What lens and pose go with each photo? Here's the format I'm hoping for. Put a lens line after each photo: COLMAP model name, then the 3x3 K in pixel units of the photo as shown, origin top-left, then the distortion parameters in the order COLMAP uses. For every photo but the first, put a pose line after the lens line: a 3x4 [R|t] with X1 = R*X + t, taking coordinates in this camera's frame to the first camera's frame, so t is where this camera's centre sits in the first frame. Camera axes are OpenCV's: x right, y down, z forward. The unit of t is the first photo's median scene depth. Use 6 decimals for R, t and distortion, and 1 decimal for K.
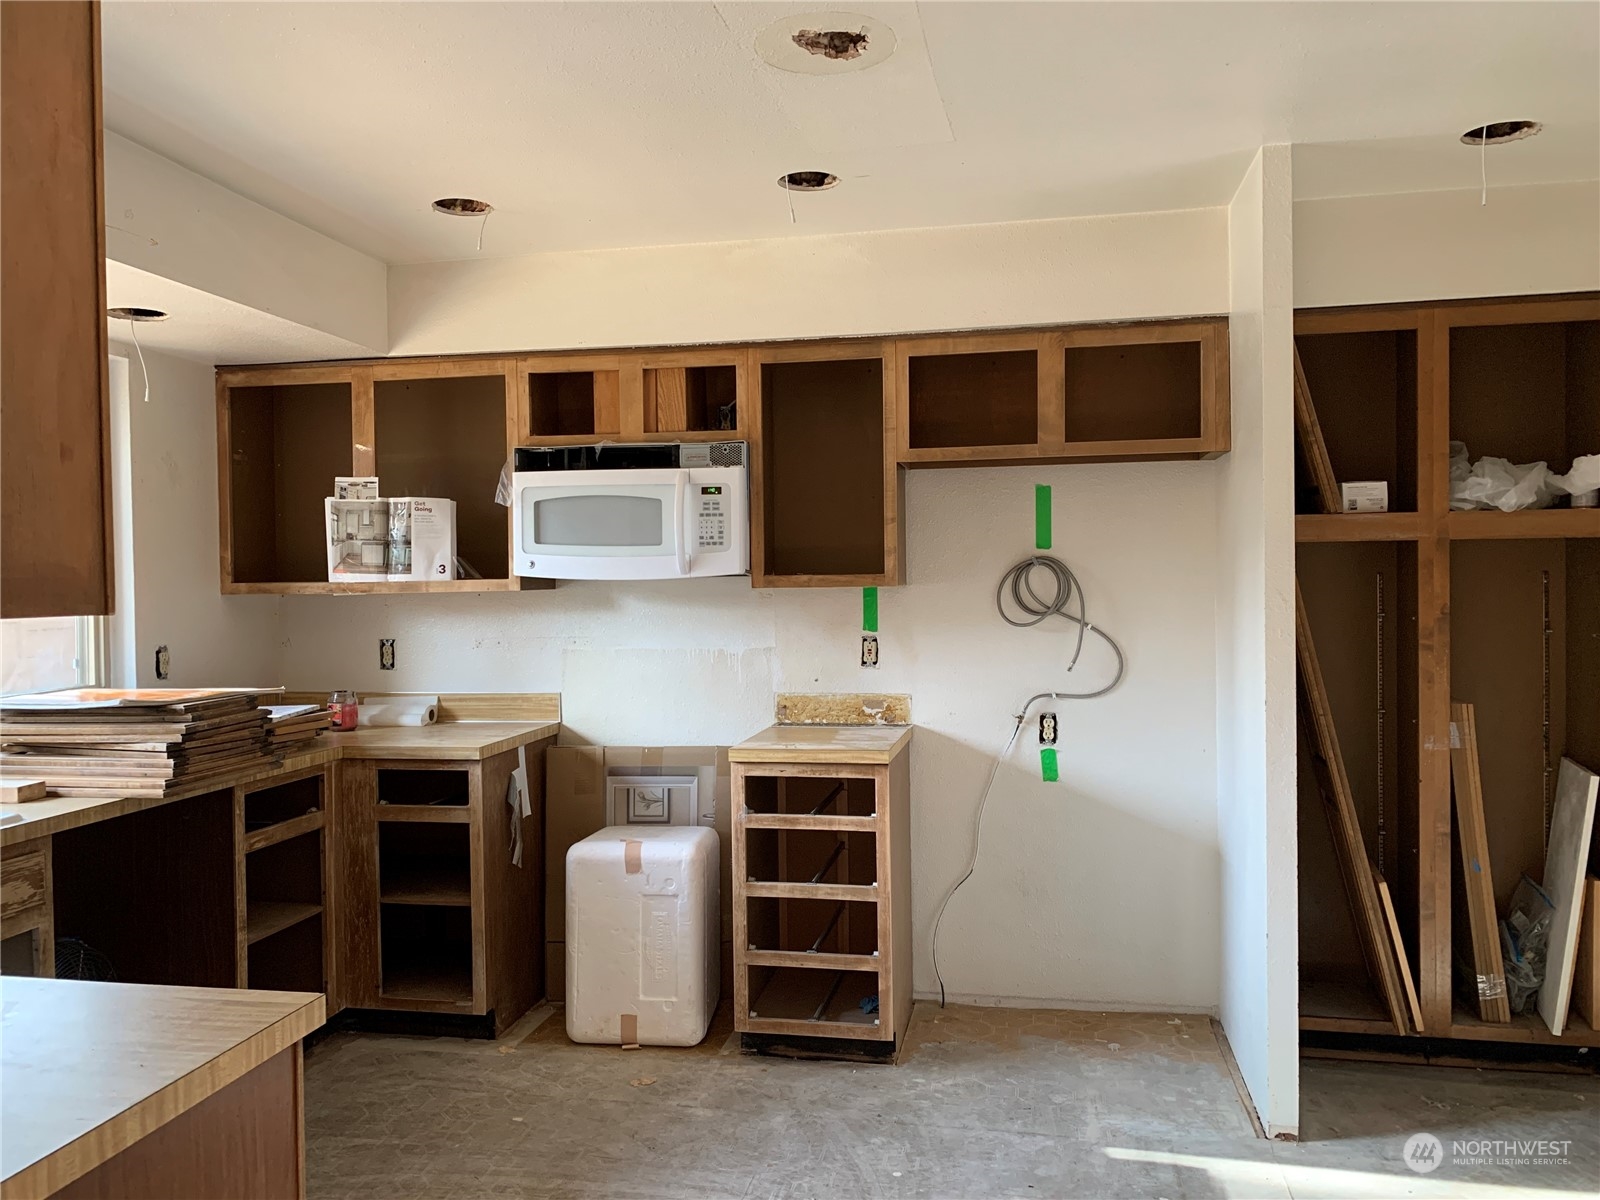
lens RADIAL K [[1228.1, 0, 800.0], [0, 1228.1, 600.0], [0, 0, 1]] dist [0.020002, -0.005888]
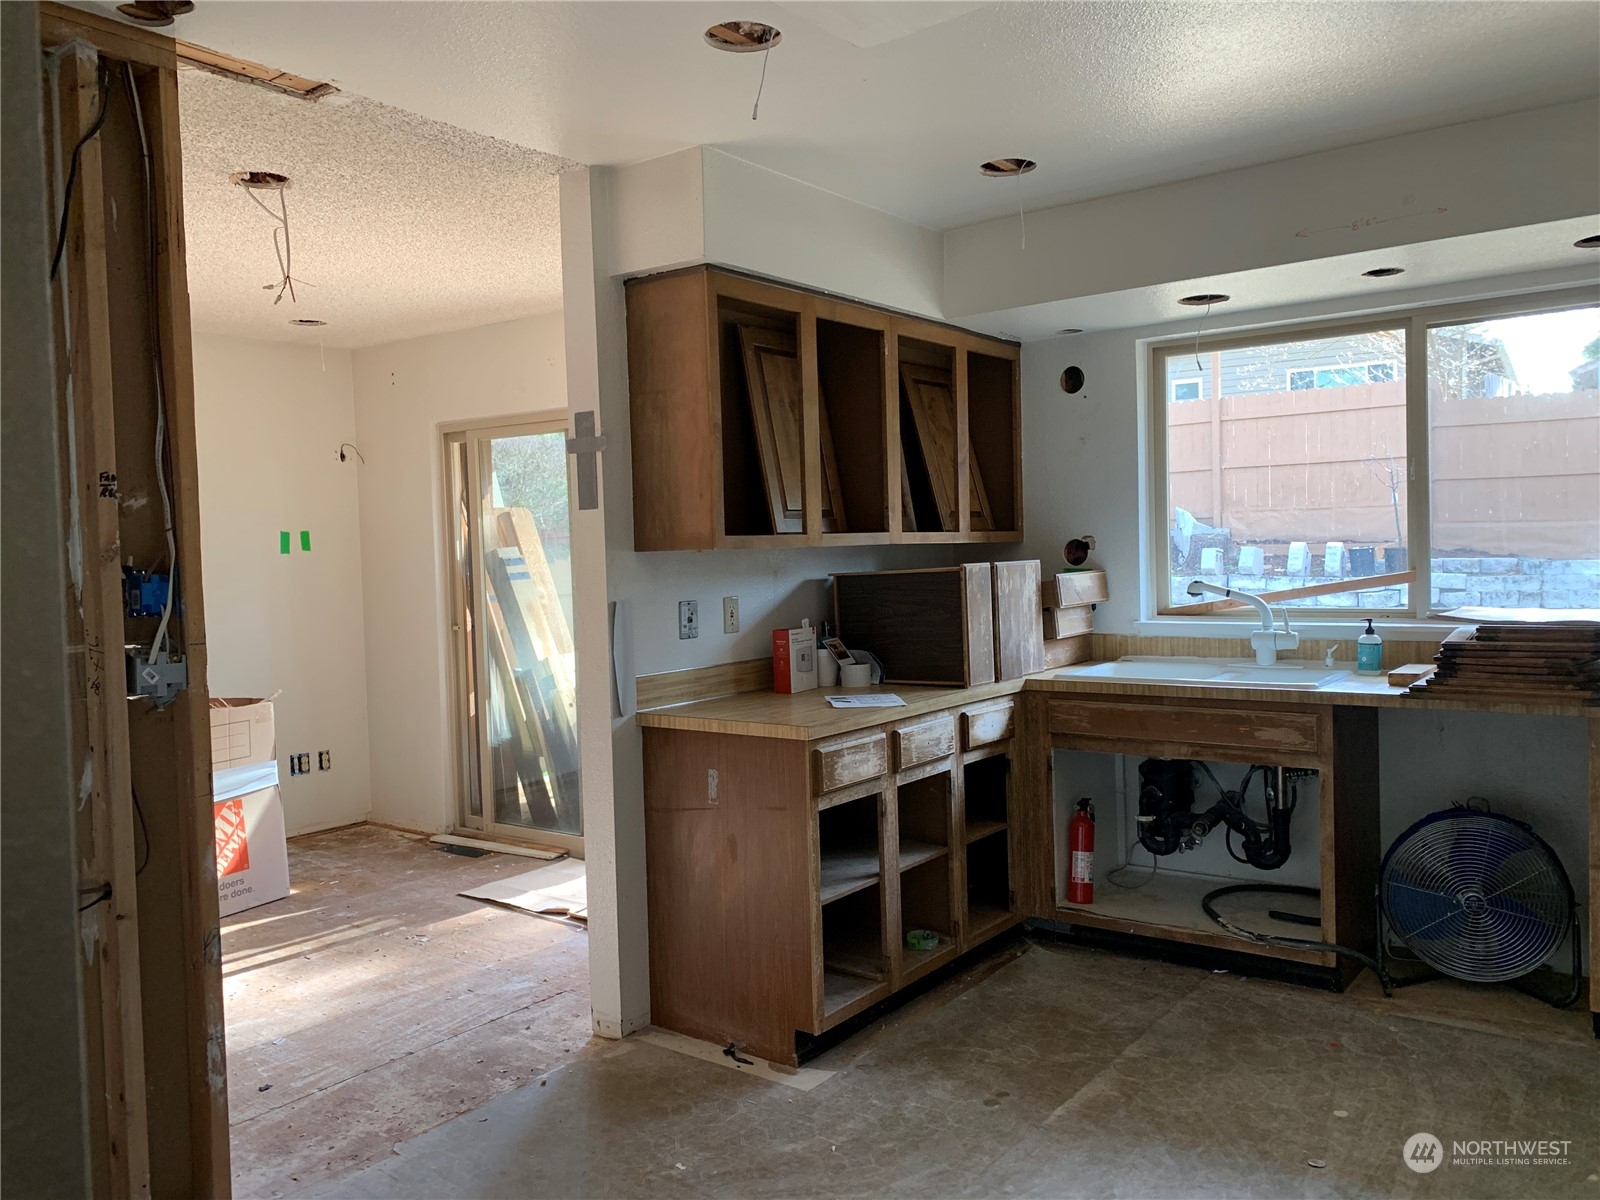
lens RADIAL K [[1228.1, 0, 800.0], [0, 1228.1, 600.0], [0, 0, 1]] dist [0.020002, -0.005888]
pose [[-0.437862, 0.061800, -0.896916, 0.771338], [0.018427, 0.998042, 0.059772, -0.013942], [0.898853, 0.009645, -0.438144, 0.979006]]
